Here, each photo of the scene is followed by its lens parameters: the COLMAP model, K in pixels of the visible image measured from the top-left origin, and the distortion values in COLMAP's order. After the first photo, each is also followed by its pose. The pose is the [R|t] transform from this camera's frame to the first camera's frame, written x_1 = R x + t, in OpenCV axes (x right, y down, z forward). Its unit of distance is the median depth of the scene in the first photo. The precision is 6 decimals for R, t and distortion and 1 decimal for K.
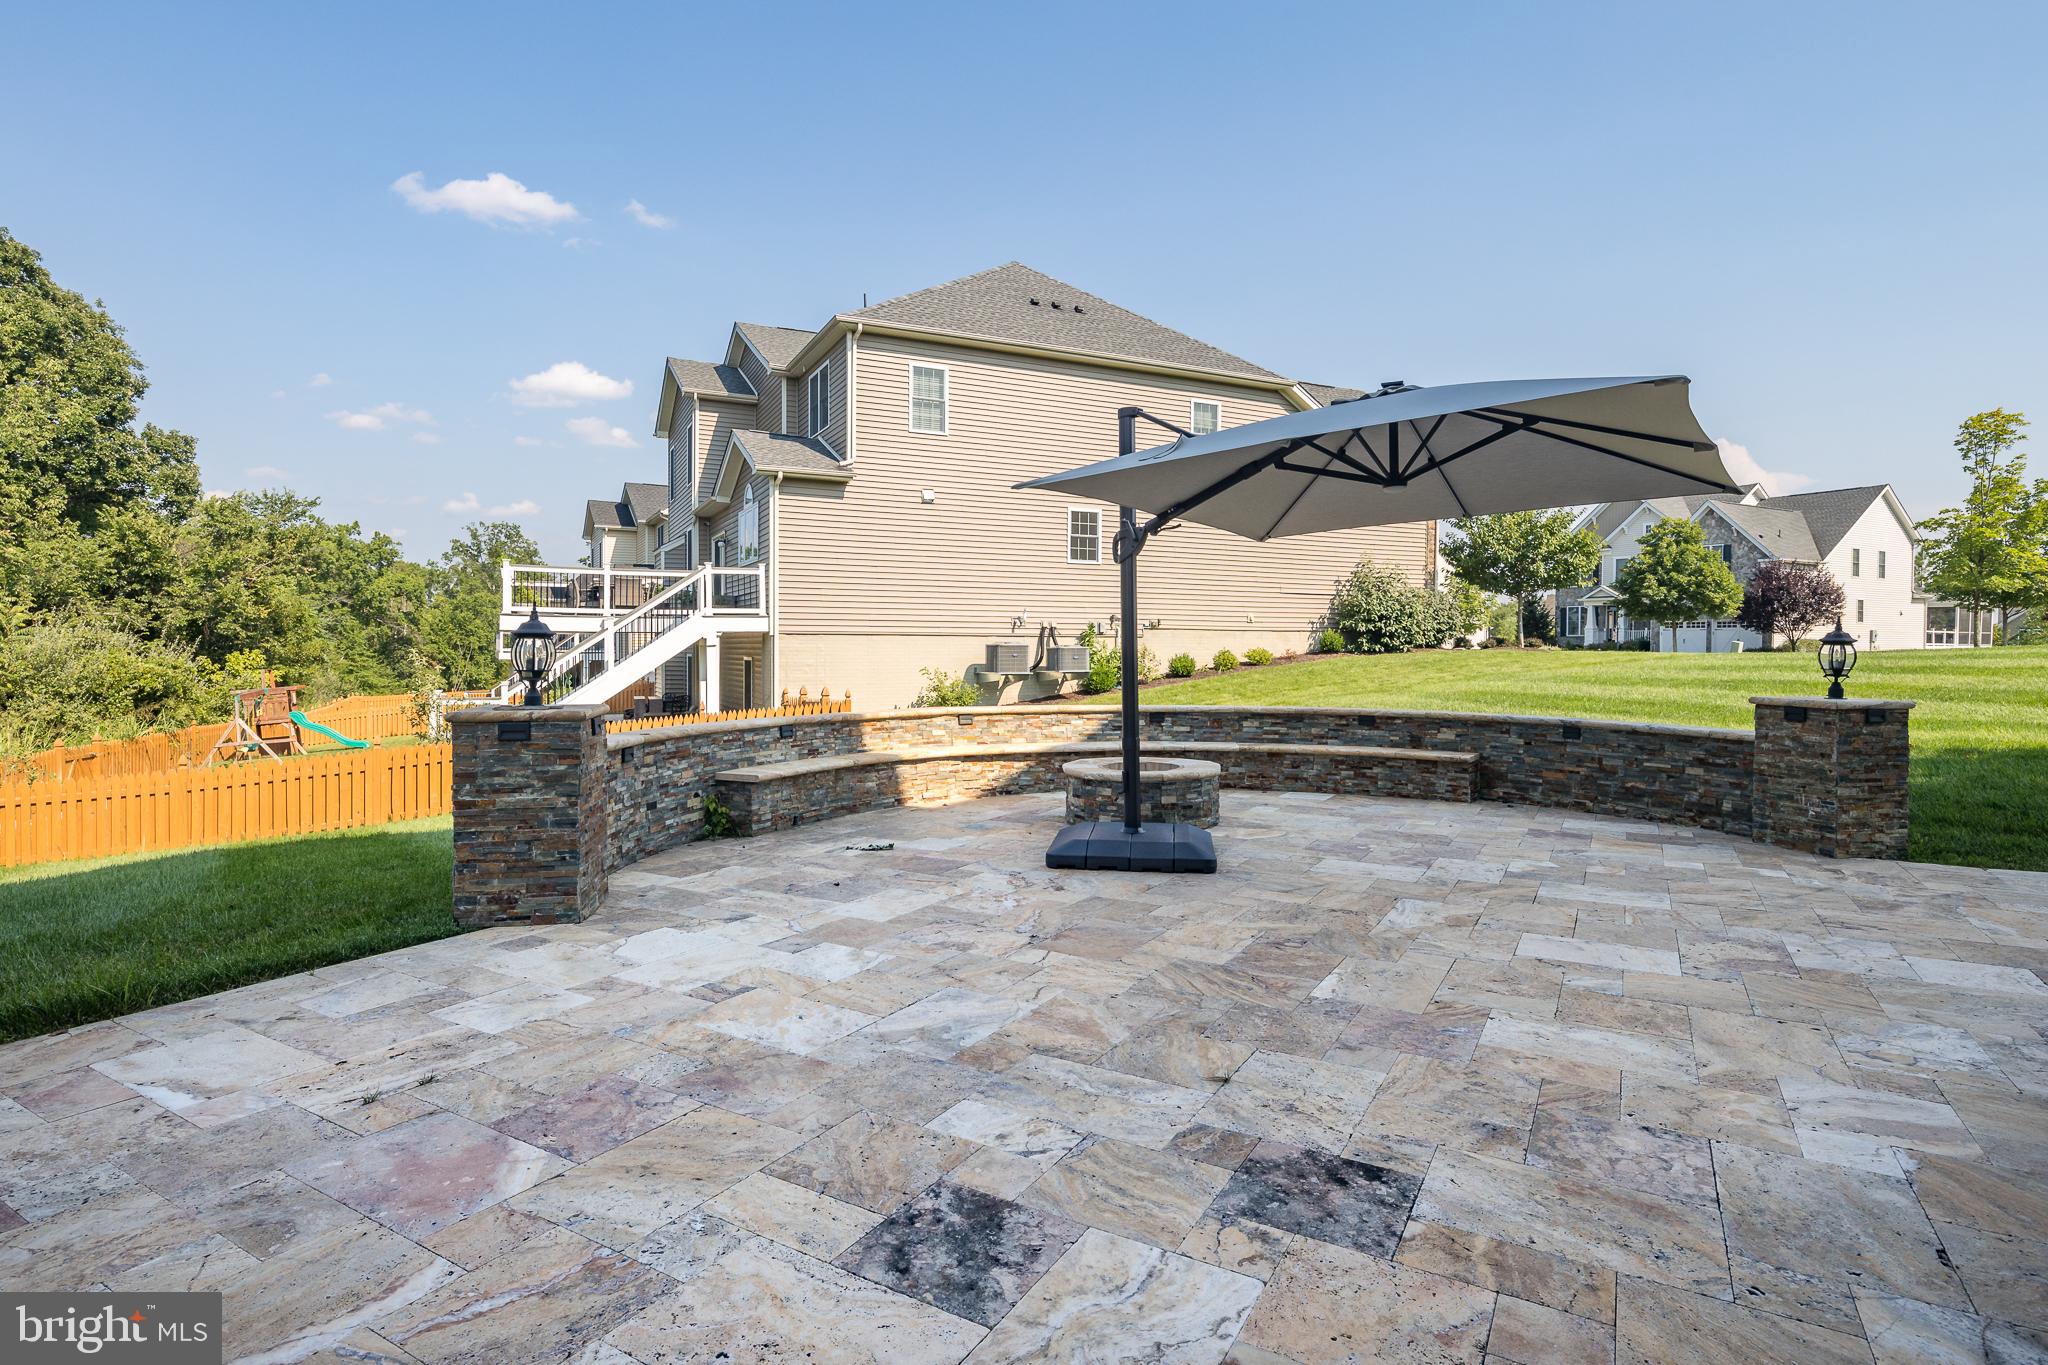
lens RADIAL K [[1002.8, 0, 1024.3], [0, 1002.8, 699.7], [0, 0, 1]] dist [0.009446, -0.006347]
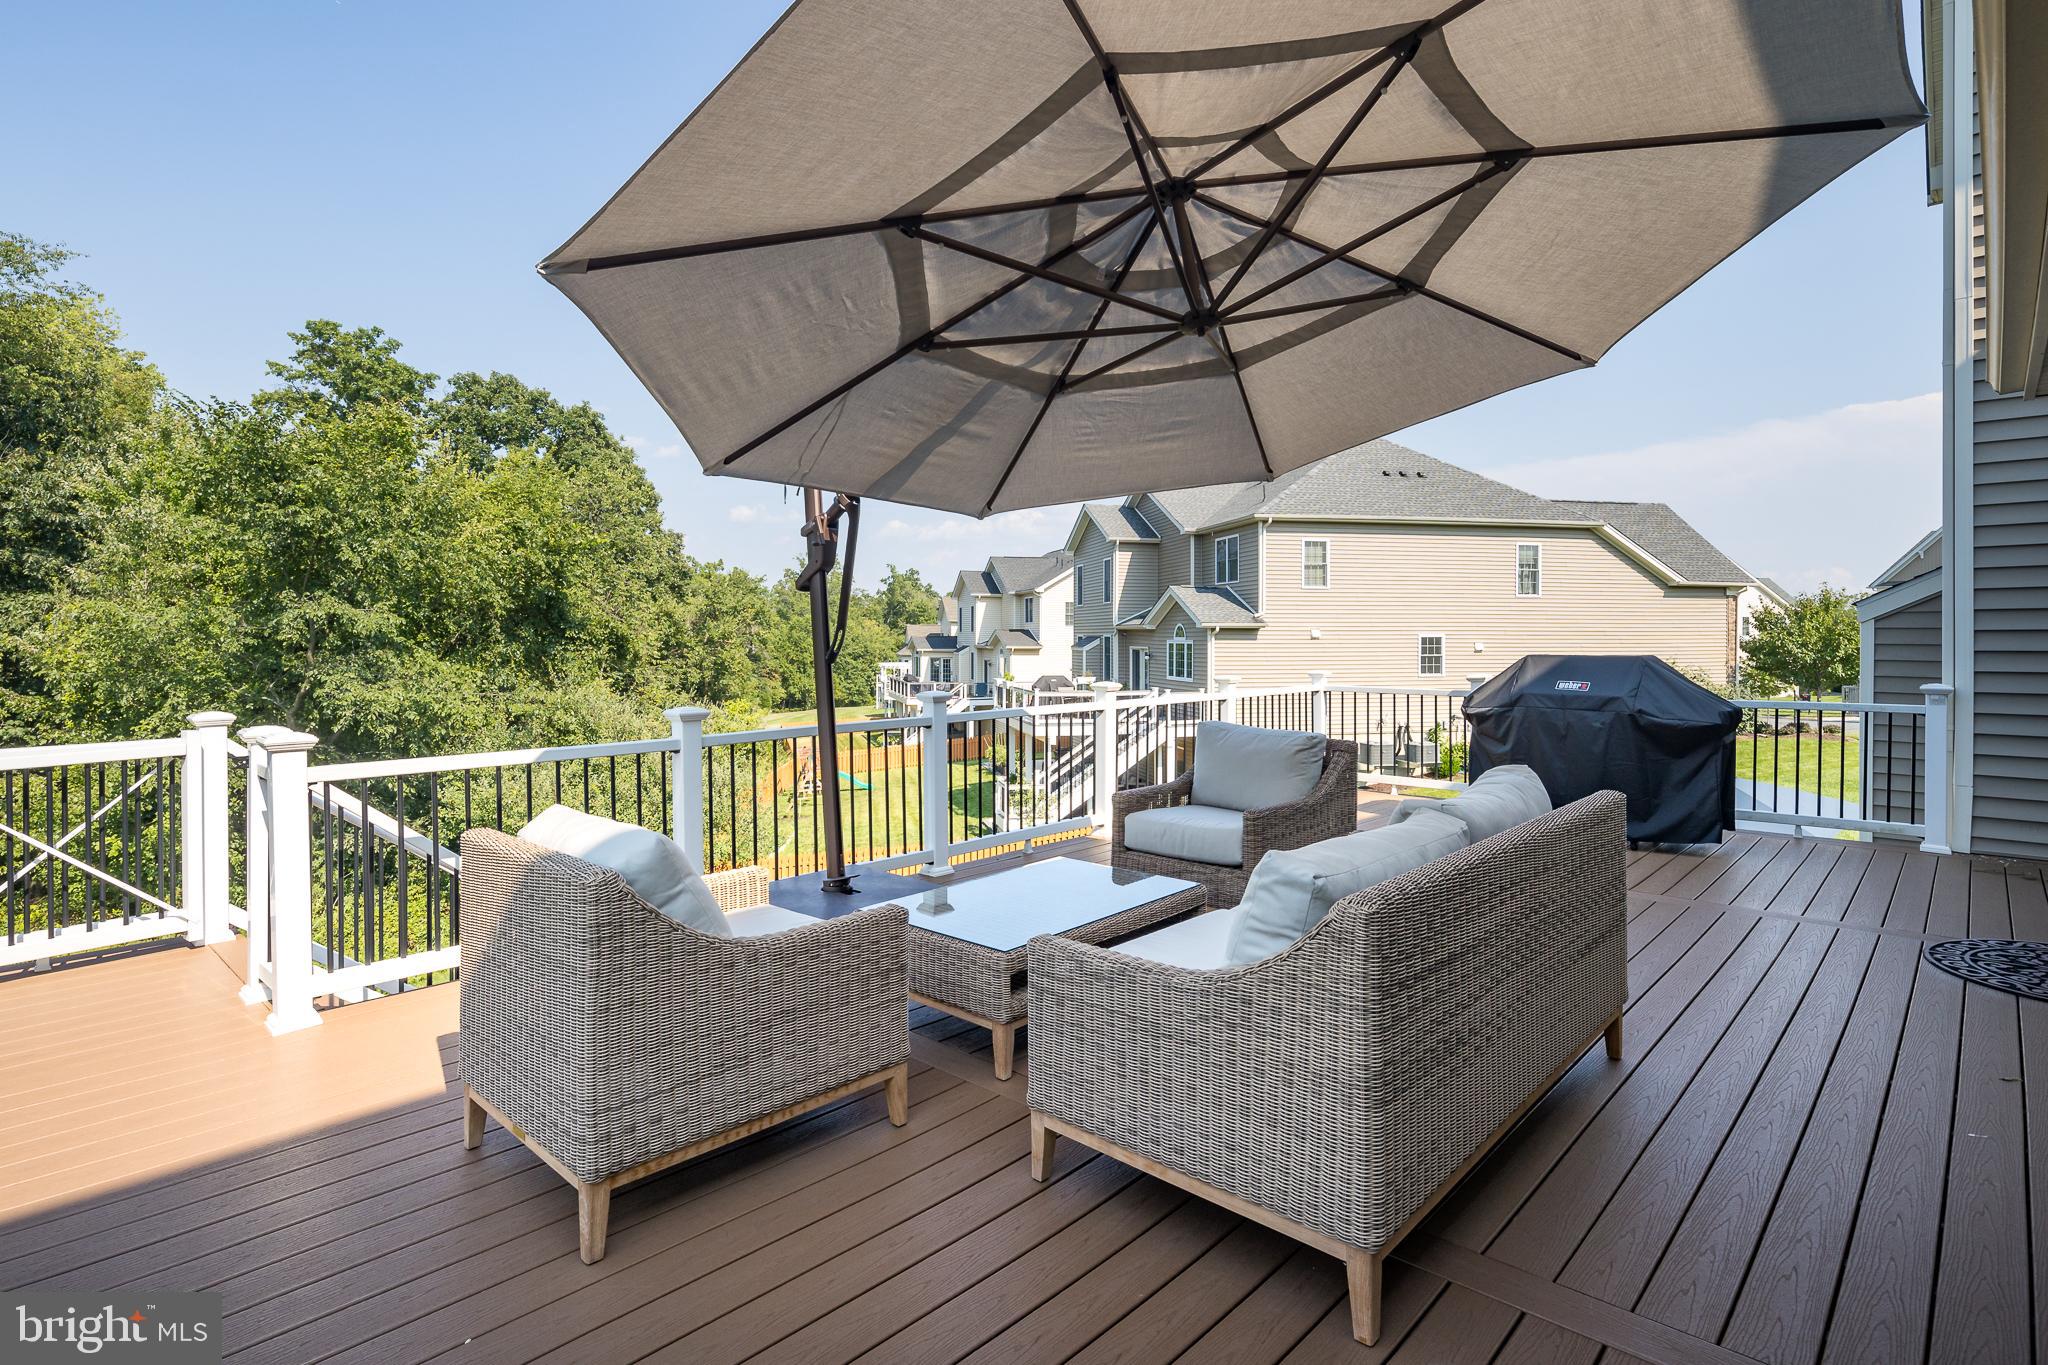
lens RADIAL K [[1002.8, 0, 1034.6], [0, 1002.8, 649.2], [0, 0, 1]] dist [0.009446, -0.006347]
pose [[0.973168, -0.001468, -0.230090, -0.482587], [-0.008849, 0.999001, -0.043800, -0.374156], [0.229925, 0.044661, 0.972183, -1.314533]]
